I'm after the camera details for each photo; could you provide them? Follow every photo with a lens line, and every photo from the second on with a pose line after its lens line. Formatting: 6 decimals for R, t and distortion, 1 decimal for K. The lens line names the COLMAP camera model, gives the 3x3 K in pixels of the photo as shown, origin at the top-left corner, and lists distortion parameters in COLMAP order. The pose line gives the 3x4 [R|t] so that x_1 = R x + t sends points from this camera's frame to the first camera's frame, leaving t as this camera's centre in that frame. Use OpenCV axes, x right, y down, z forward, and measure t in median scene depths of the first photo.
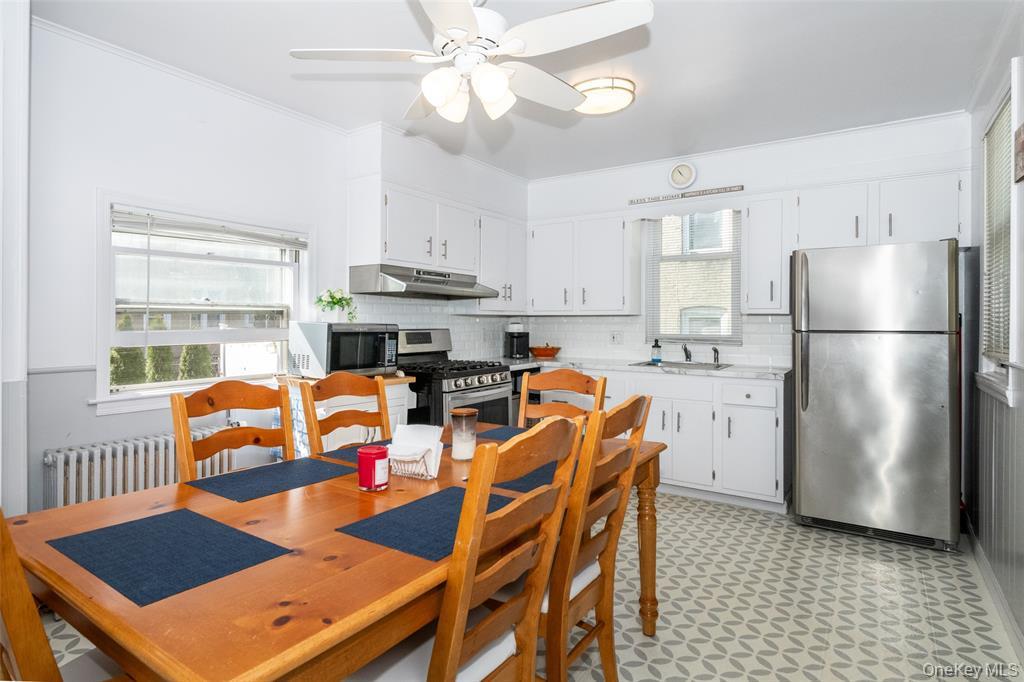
lens RADIAL K [[543.2, 0, 510.5], [0, 543.2, 328.8], [0, 0, 1]] dist [0.002038, 0.000151]
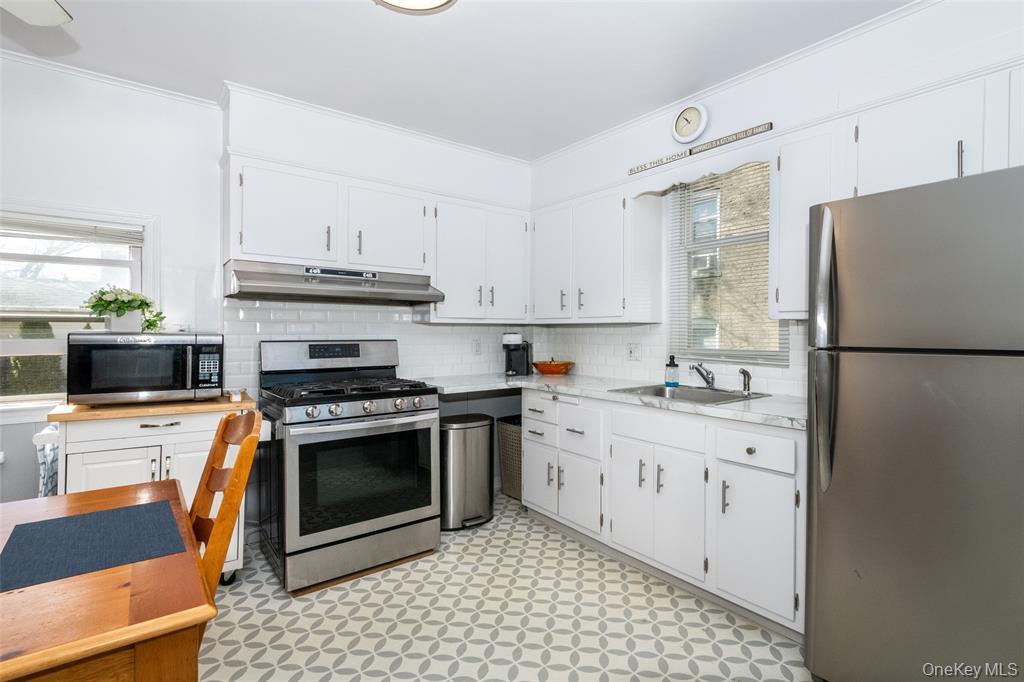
lens RADIAL K [[490.4, 0, 534.8], [0, 490.4, 338.8], [0, 0, 1]] dist [-0.002856, -0.000331]
pose [[0.954905, 0.005172, -0.296866, 0.313593], [-0.005144, 0.999986, 0.000877, -0.003184], [0.296866, 0.000689, 0.954919, 0.334361]]
